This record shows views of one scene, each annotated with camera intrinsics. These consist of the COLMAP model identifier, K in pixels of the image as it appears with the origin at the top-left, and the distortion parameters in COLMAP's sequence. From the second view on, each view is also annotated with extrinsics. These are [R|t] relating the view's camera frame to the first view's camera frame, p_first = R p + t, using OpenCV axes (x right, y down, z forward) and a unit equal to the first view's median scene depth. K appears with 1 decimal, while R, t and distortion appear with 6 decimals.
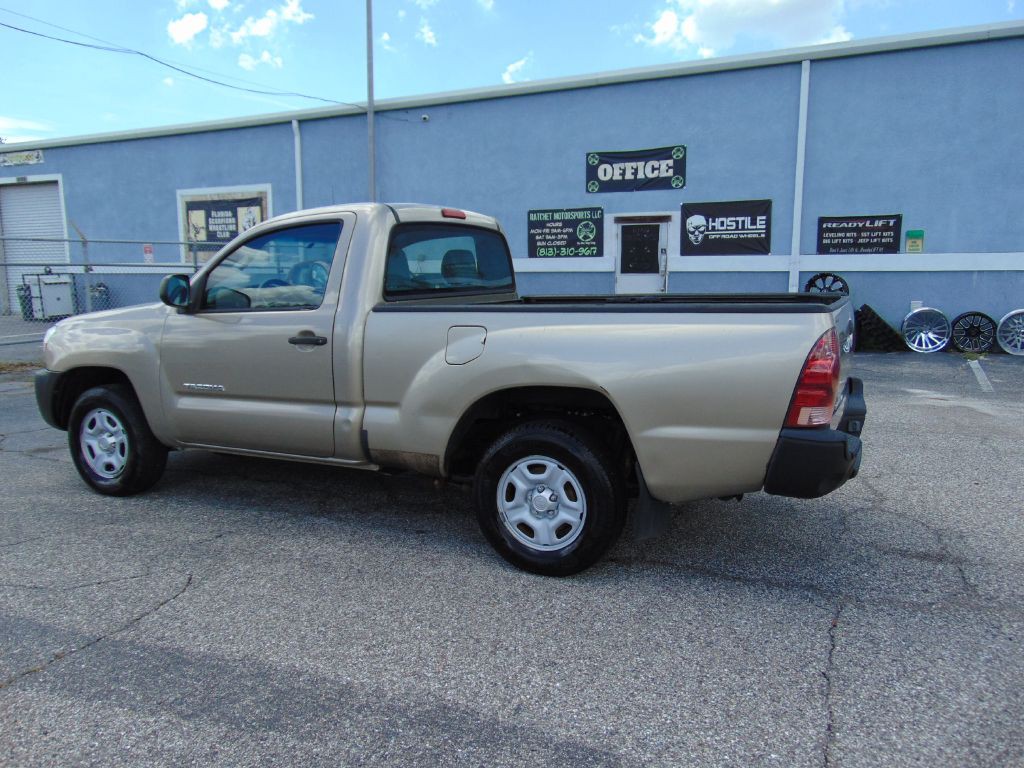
lens RADIAL K [[760.9, 0, 514.5], [0, 760.9, 387.0], [0, 0, 1]] dist [-0.020653, 0.044415]
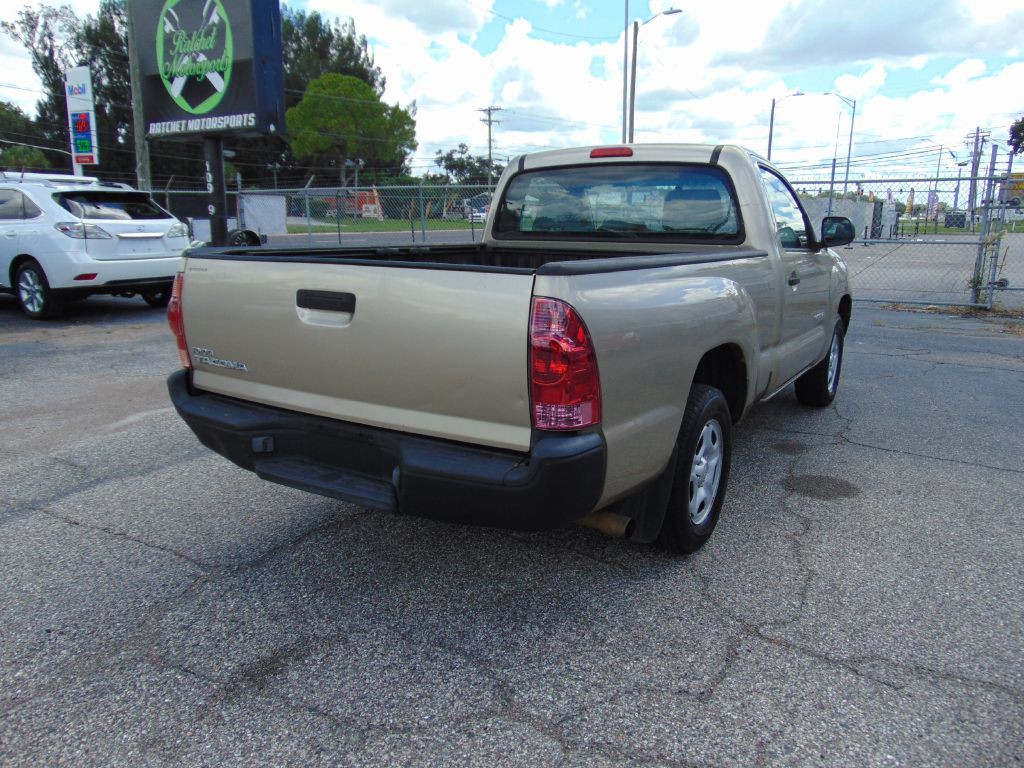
lens RADIAL K [[760.9, 0, 516.1], [0, 760.9, 383.3], [0, 0, 1]] dist [-0.020653, 0.044415]
pose [[-0.099703, 0.220756, -0.970220, 0.847485], [-0.153212, 0.960043, 0.234186, -0.147777], [0.983151, 0.171999, -0.061897, 0.935678]]
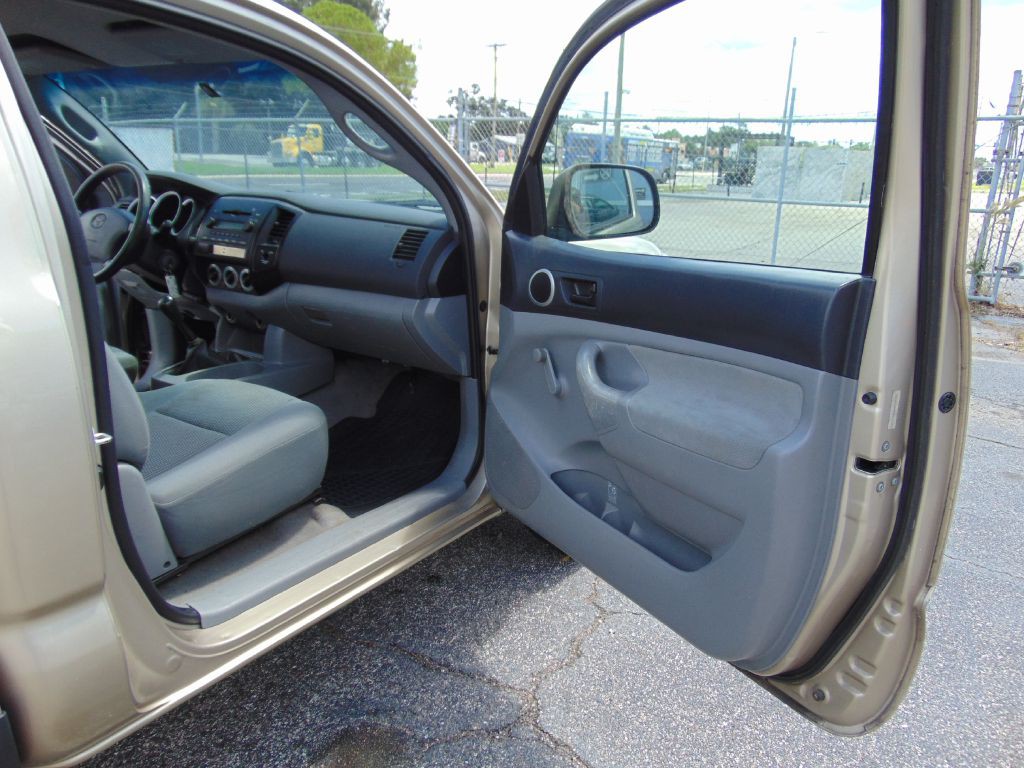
lens RADIAL K [[760.9, 0, 514.4], [0, 760.9, 386.2], [0, 0, 1]] dist [-0.020653, 0.044415]
pose [[-0.131791, 0.285515, -0.949269, 0.182521], [-0.175483, 0.935778, 0.305820, -0.202798], [0.975621, 0.206885, -0.073224, 1.305313]]
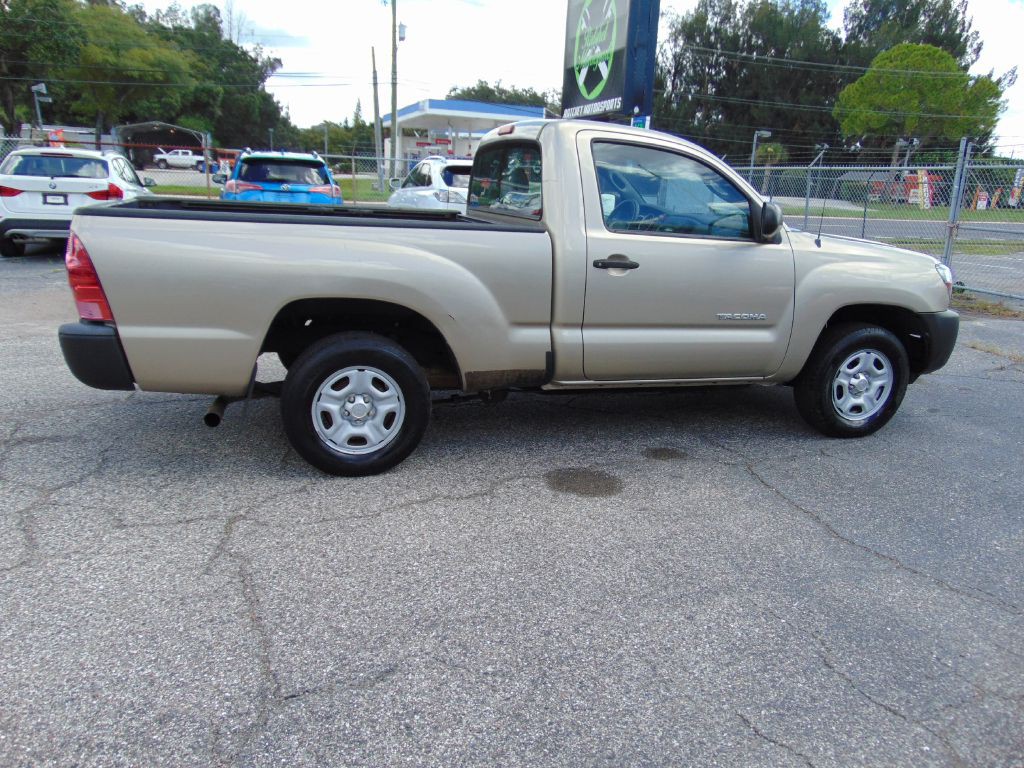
lens RADIAL K [[760.9, 0, 515.4], [0, 760.9, 381.9], [0, 0, 1]] dist [-0.020653, 0.044415]
pose [[-0.720524, 0.152970, -0.676347, 0.598945], [-0.140457, 0.922952, 0.358375, -0.266201], [0.679056, 0.353215, -0.643523, 1.665132]]
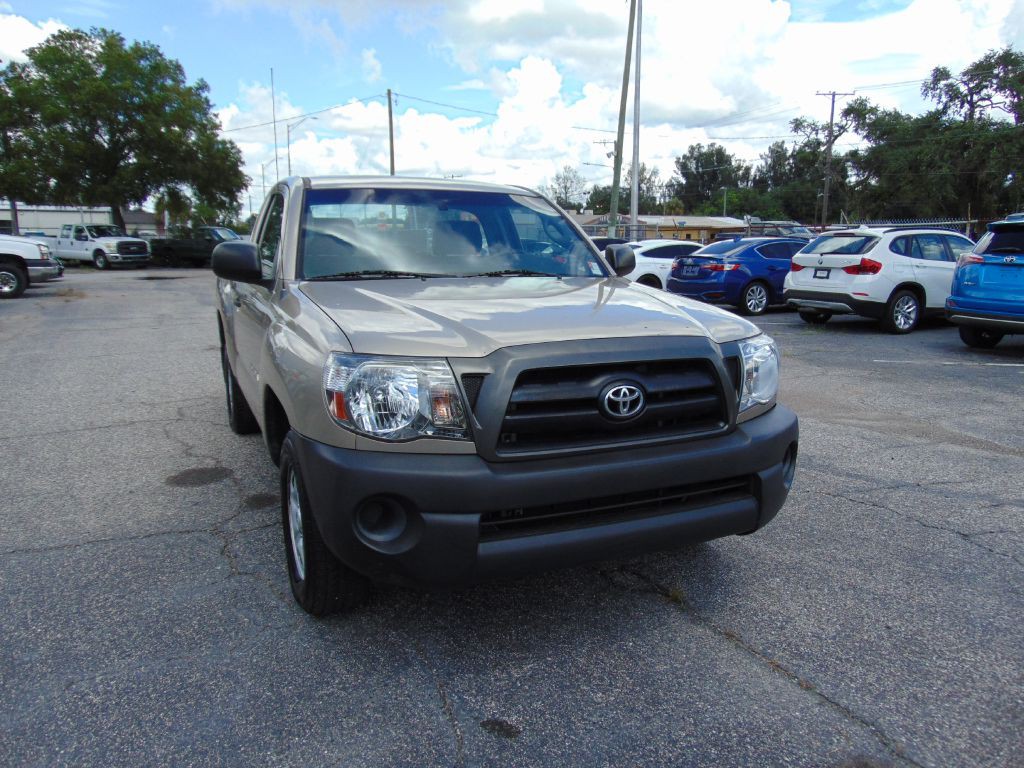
lens RADIAL K [[760.9, 0, 516.9], [0, 760.9, 384.0], [0, 0, 1]] dist [-0.020653, 0.044415]
pose [[-0.774381, -0.116247, 0.621949, -0.874791], [0.093023, 0.951379, 0.293641, -0.248118], [-0.625844, 0.285245, -0.725916, 1.648156]]
